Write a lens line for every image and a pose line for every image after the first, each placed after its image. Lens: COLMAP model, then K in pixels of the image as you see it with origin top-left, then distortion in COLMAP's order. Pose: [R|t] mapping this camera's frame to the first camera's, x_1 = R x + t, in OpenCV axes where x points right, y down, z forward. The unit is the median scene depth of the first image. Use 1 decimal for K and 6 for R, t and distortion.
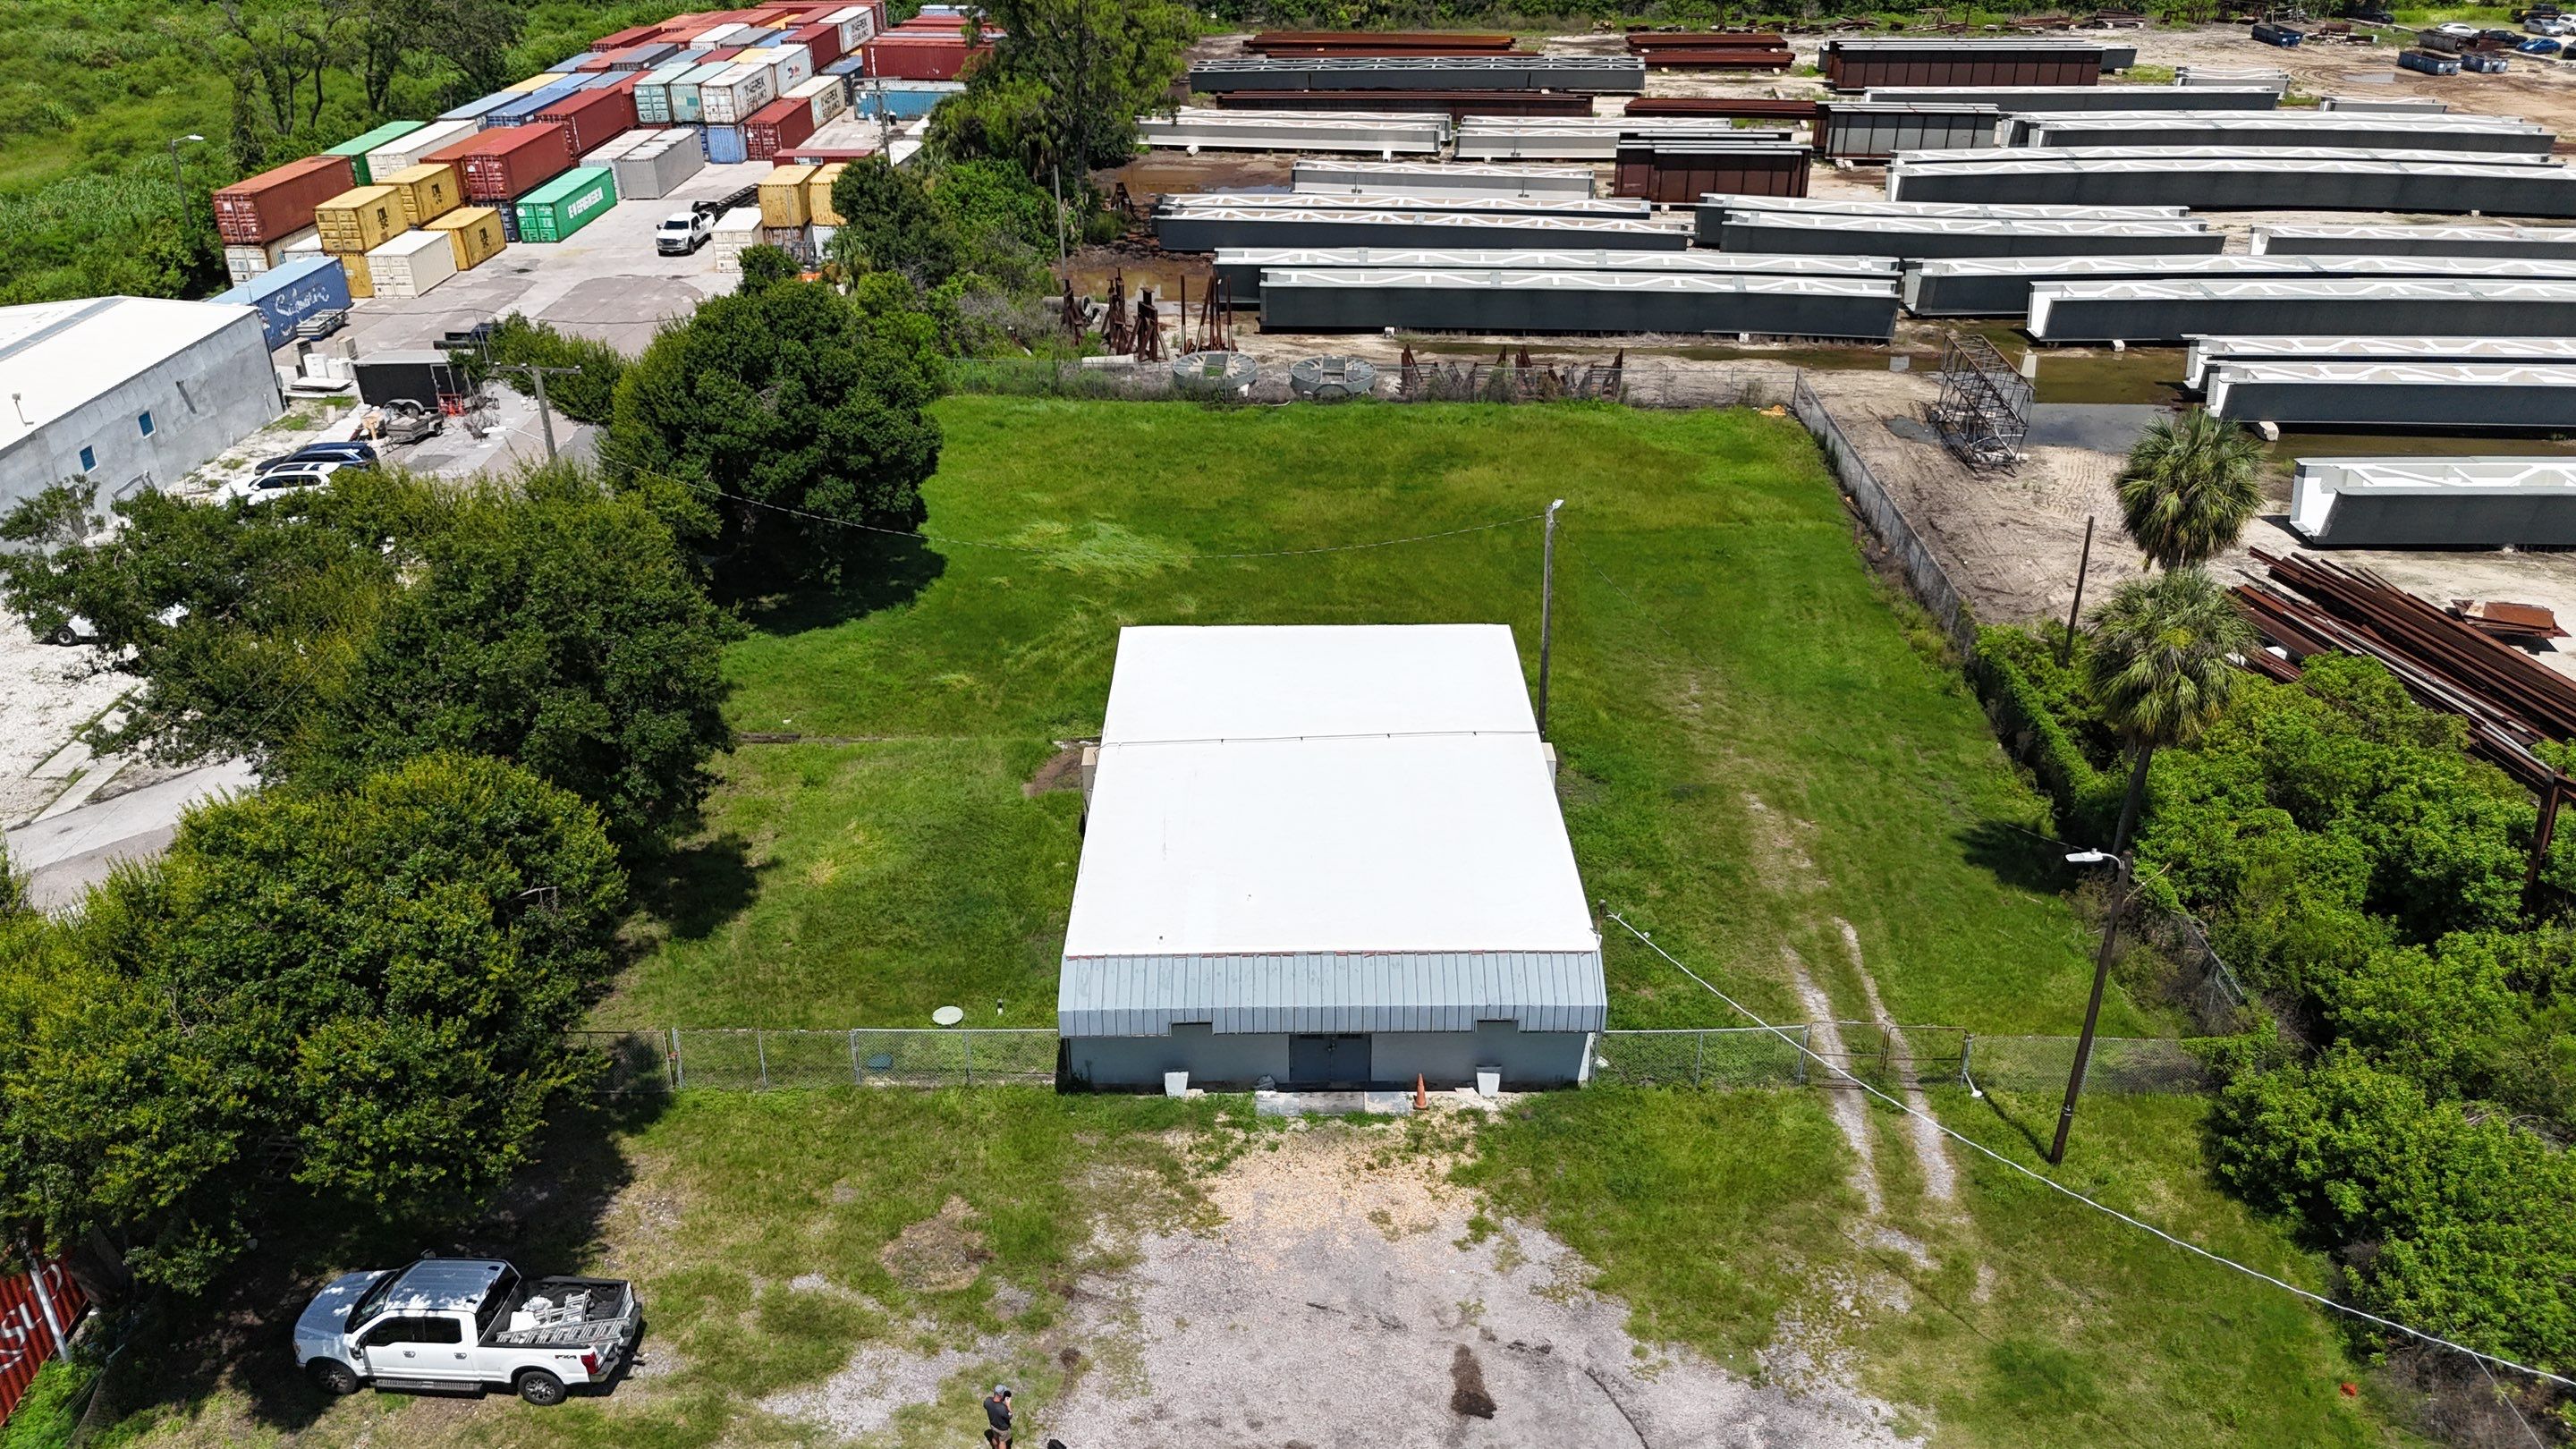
lens RADIAL K [[1898.1, 0, 1266.6], [0, 1898.1, 729.1], [0, 0, 1]] dist [0.068518, -0.068544]
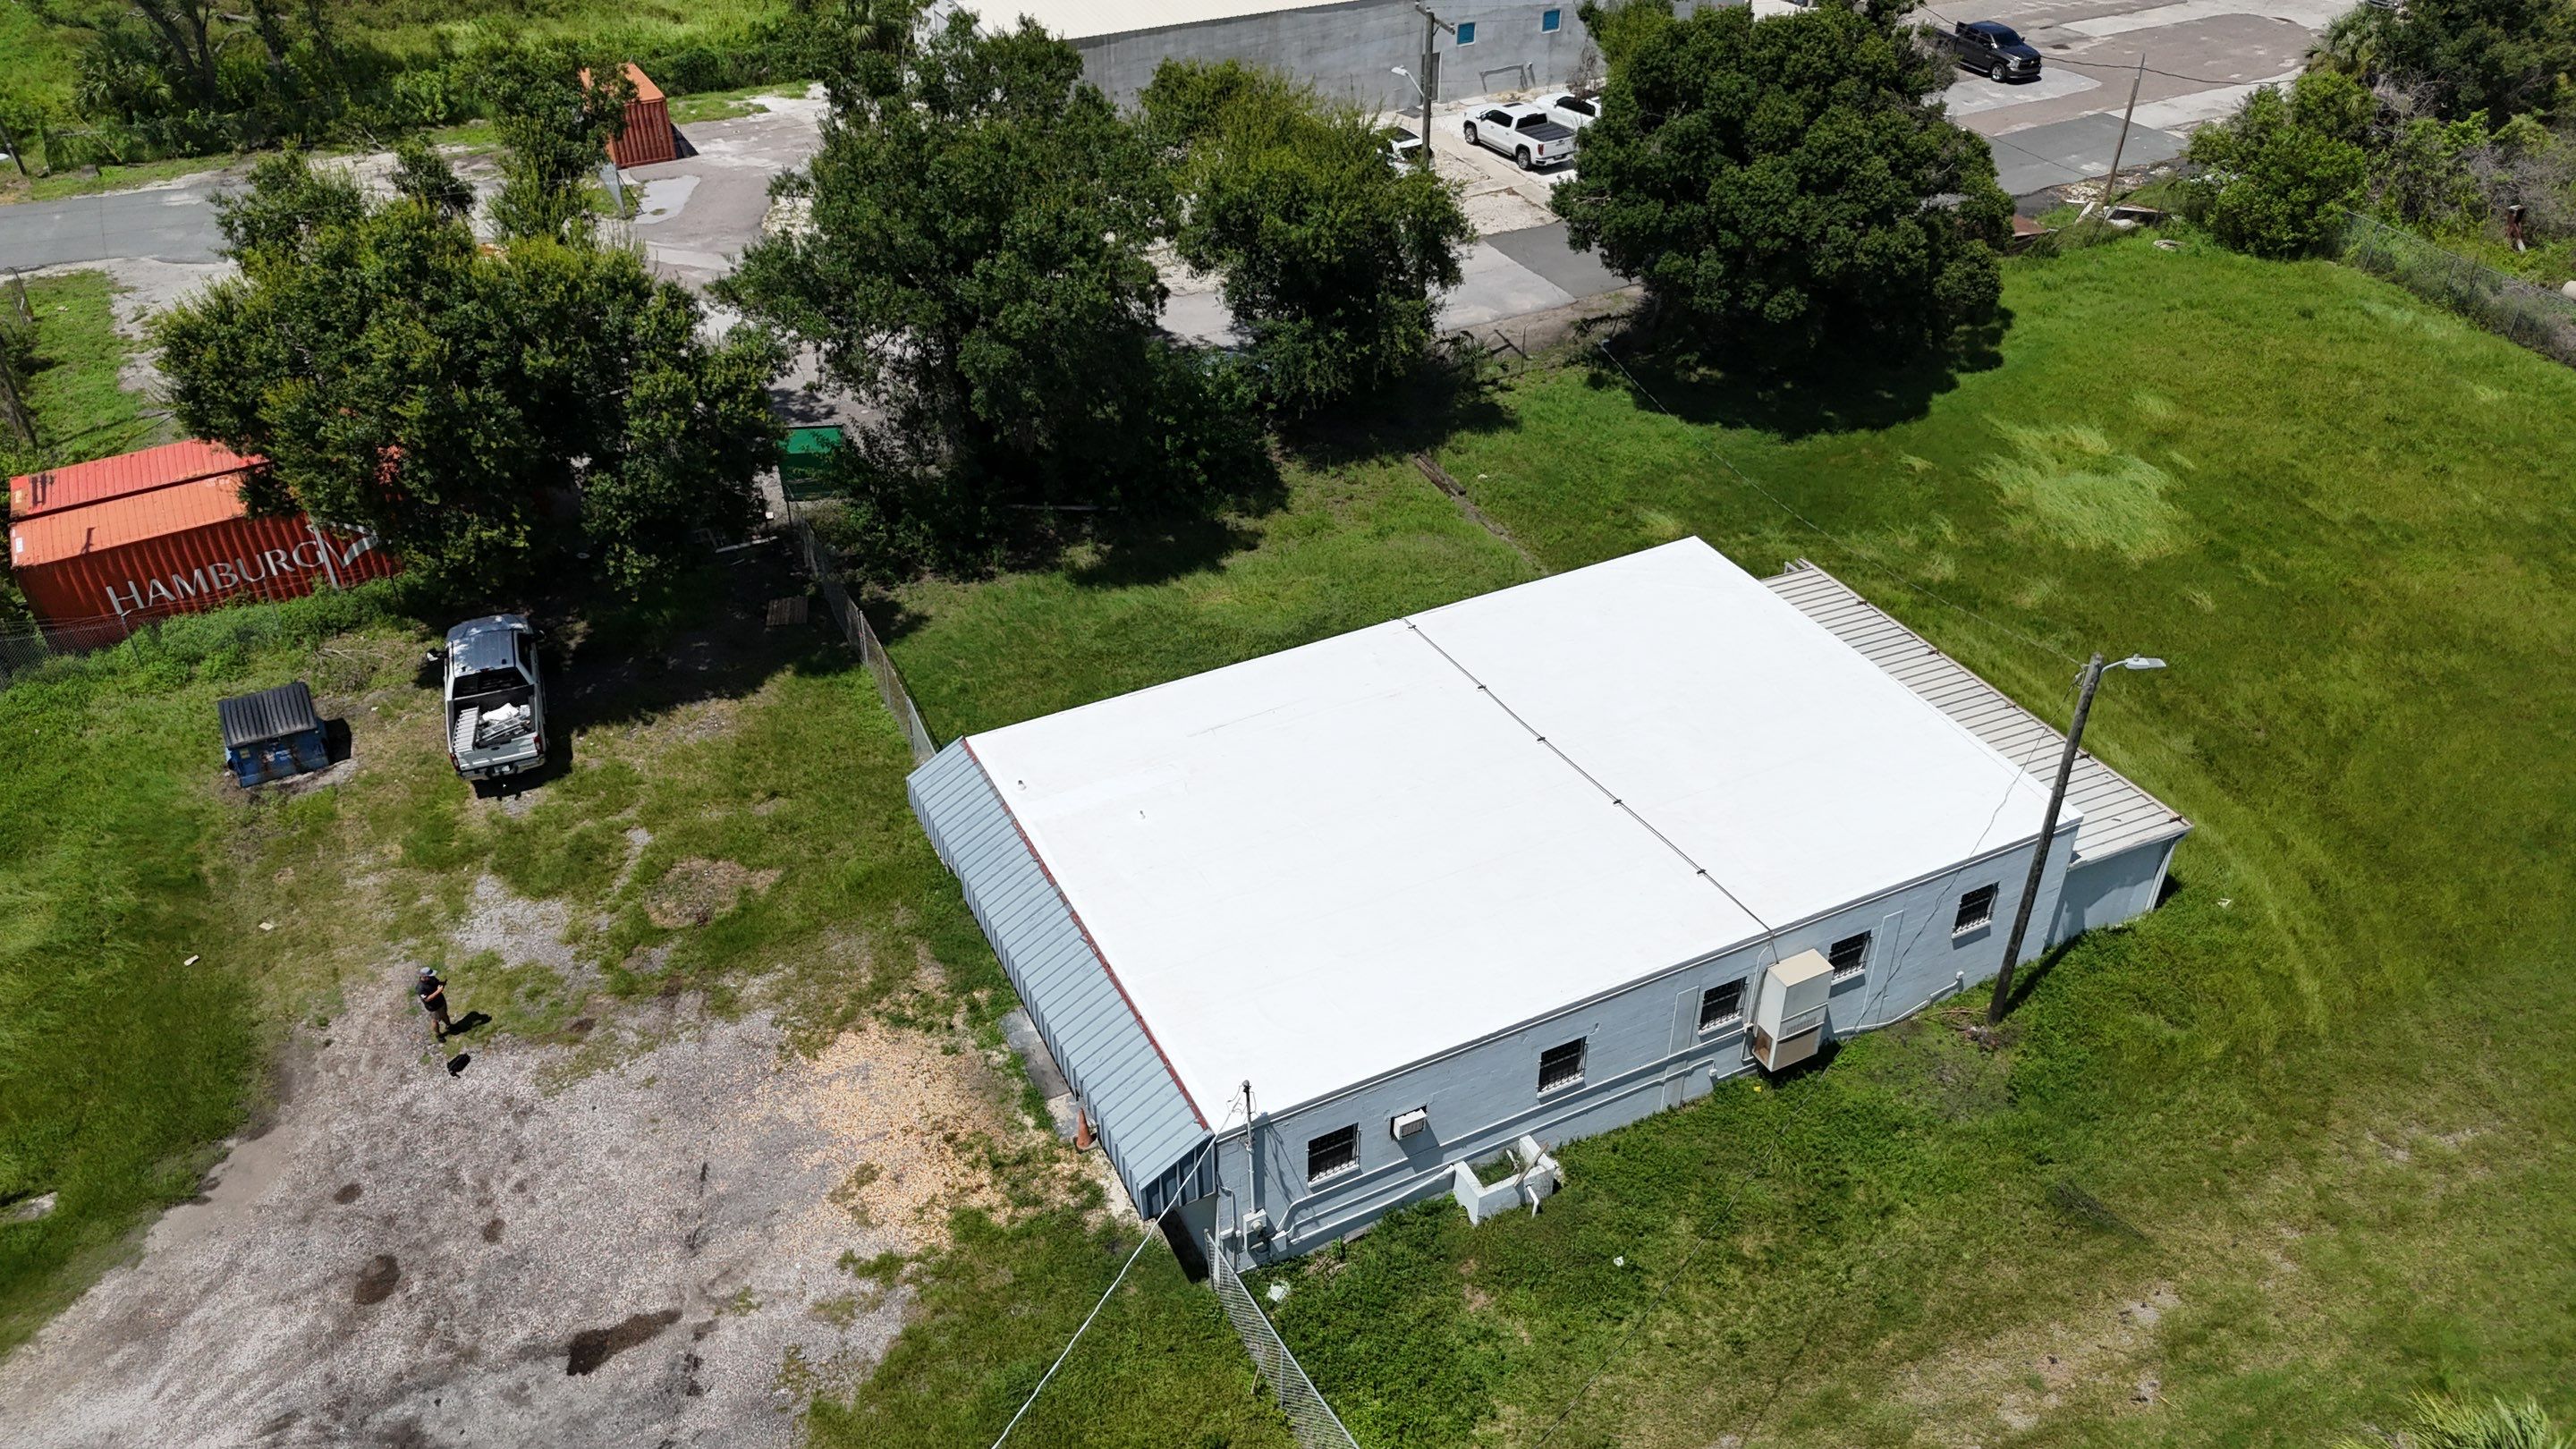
lens RADIAL K [[1898.1, 0, 1279.9], [0, 1898.1, 701.1], [0, 0, 1]] dist [0.068518, -0.068544]
pose [[0.449478, 0.509736, -0.733579, 0.518695], [-0.405726, 0.848112, 0.340724, -0.222915], [0.795837, 0.144484, 0.588021, 0.495337]]
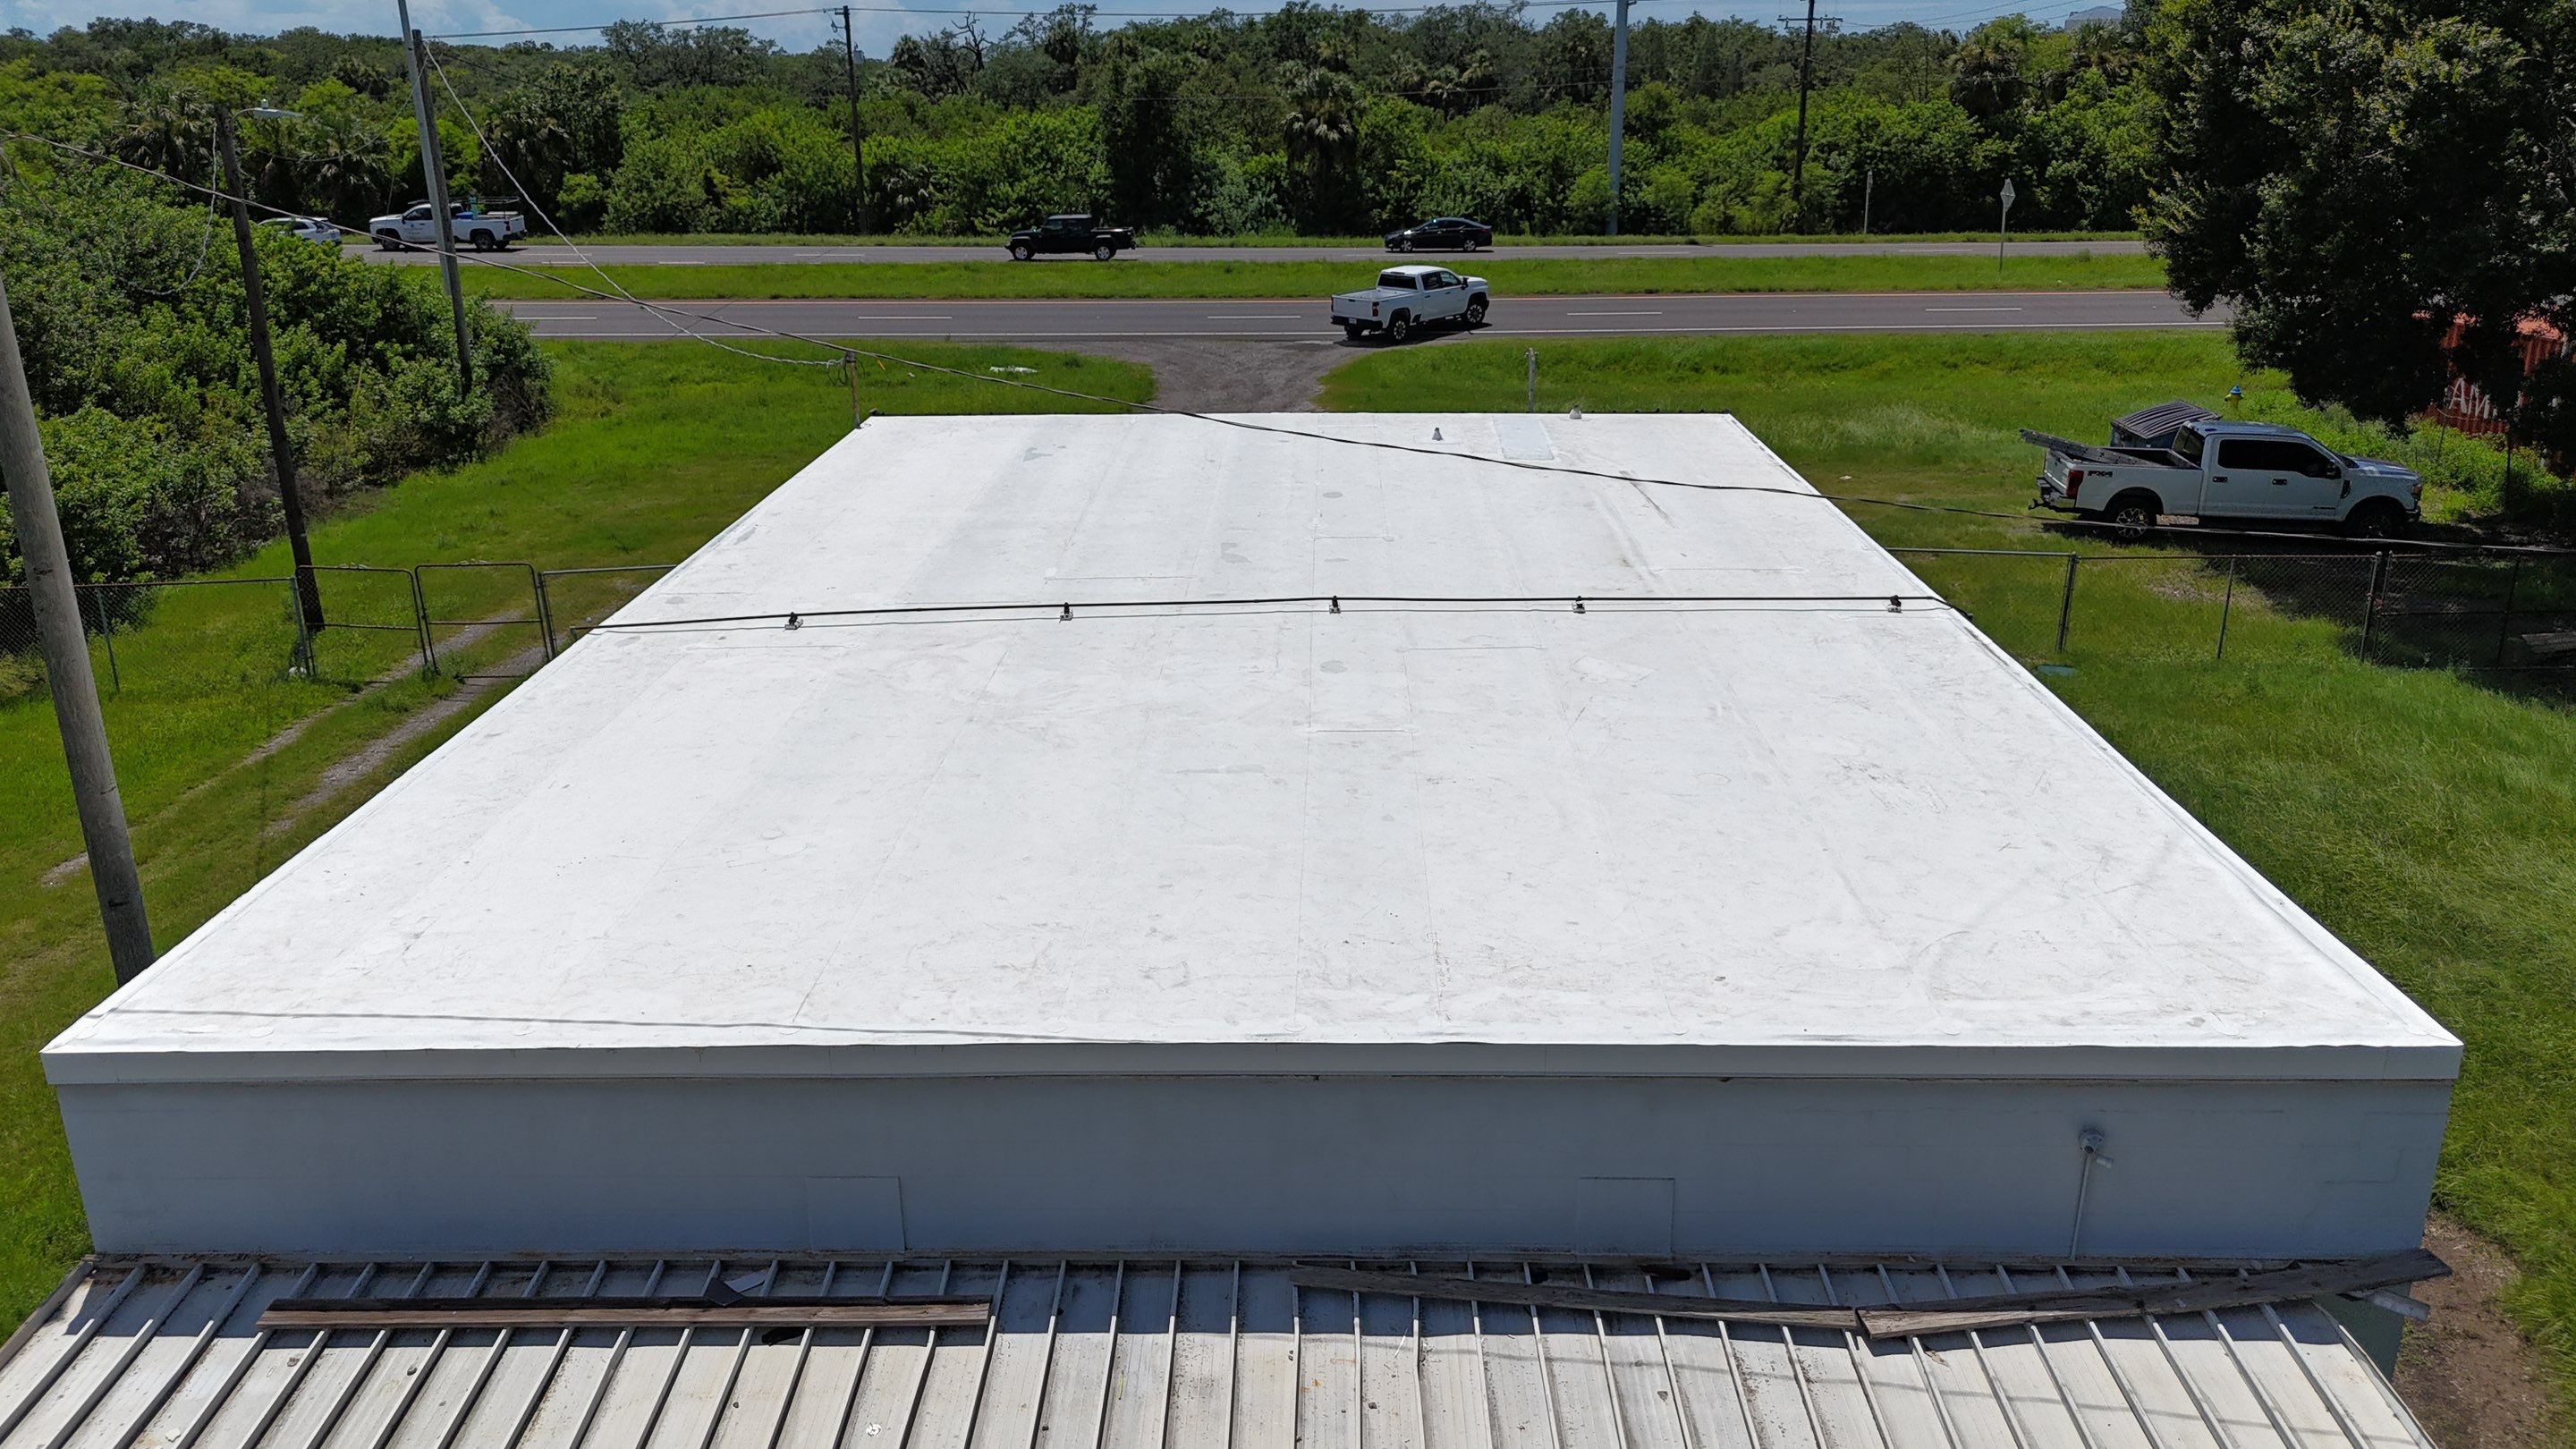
lens RADIAL K [[1898.1, 0, 1296.7], [0, 1898.1, 711.4], [0, 0, 1]] dist [0.068518, -0.068544]
pose [[-0.999707, 0.013794, 0.019893, 0.019809], [0.023873, 0.697819, 0.715876, -0.221838], [-0.004007, 0.716142, -0.697944, 1.273237]]
